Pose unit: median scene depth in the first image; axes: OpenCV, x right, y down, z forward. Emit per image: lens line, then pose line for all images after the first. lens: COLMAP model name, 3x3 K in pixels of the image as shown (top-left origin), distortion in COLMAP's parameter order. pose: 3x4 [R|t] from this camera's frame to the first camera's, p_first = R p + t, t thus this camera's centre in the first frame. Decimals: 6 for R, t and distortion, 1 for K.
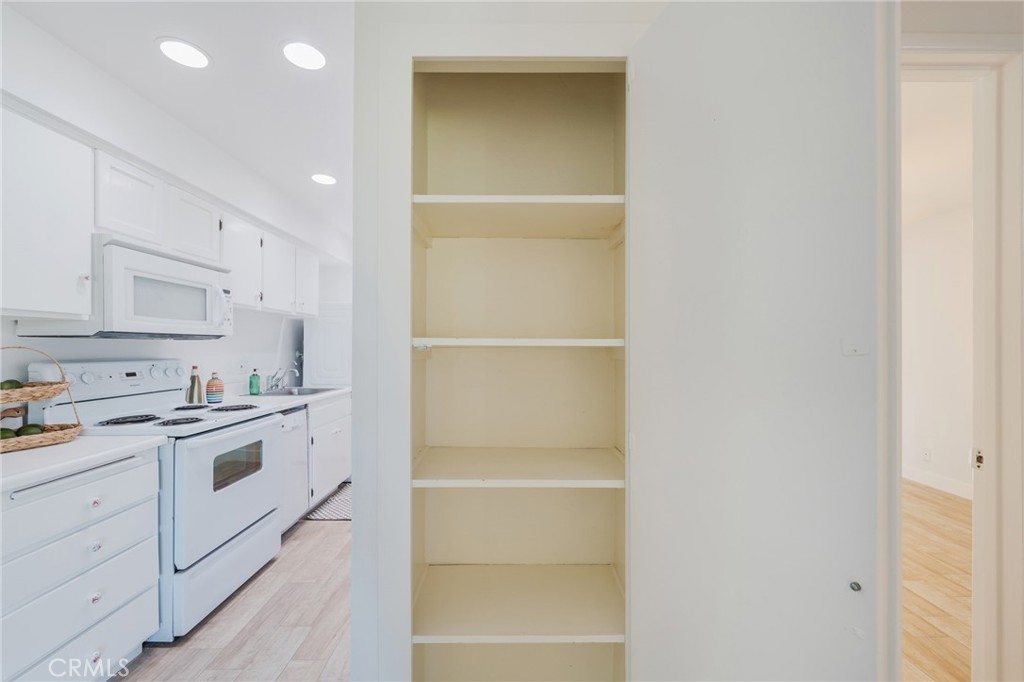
lens RADIAL K [[413.4, 0, 508.7], [0, 413.4, 347.4], [0, 0, 1]] dist [-0.000239, -0.001170]
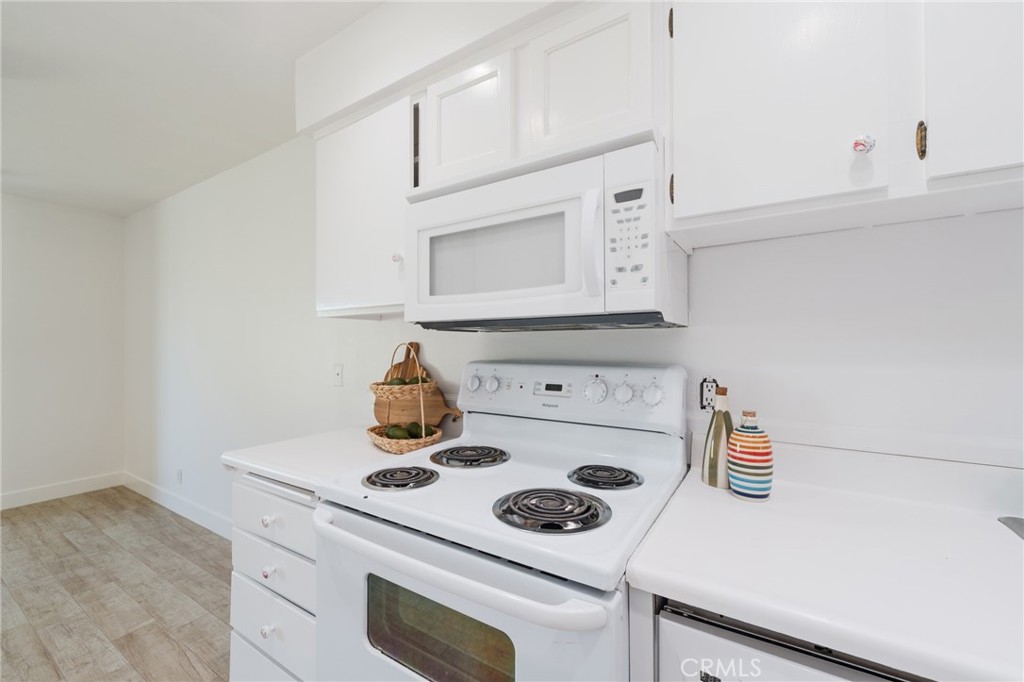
lens RADIAL K [[413.4, 0, 513.6], [0, 413.4, 337.6], [0, 0, 1]] dist [-0.000239, -0.001170]
pose [[-0.532926, -0.007982, -0.846124, -0.348573], [0.003976, 0.999921, -0.011937, -0.002001], [0.846153, -0.009726, -0.532852, 1.244392]]
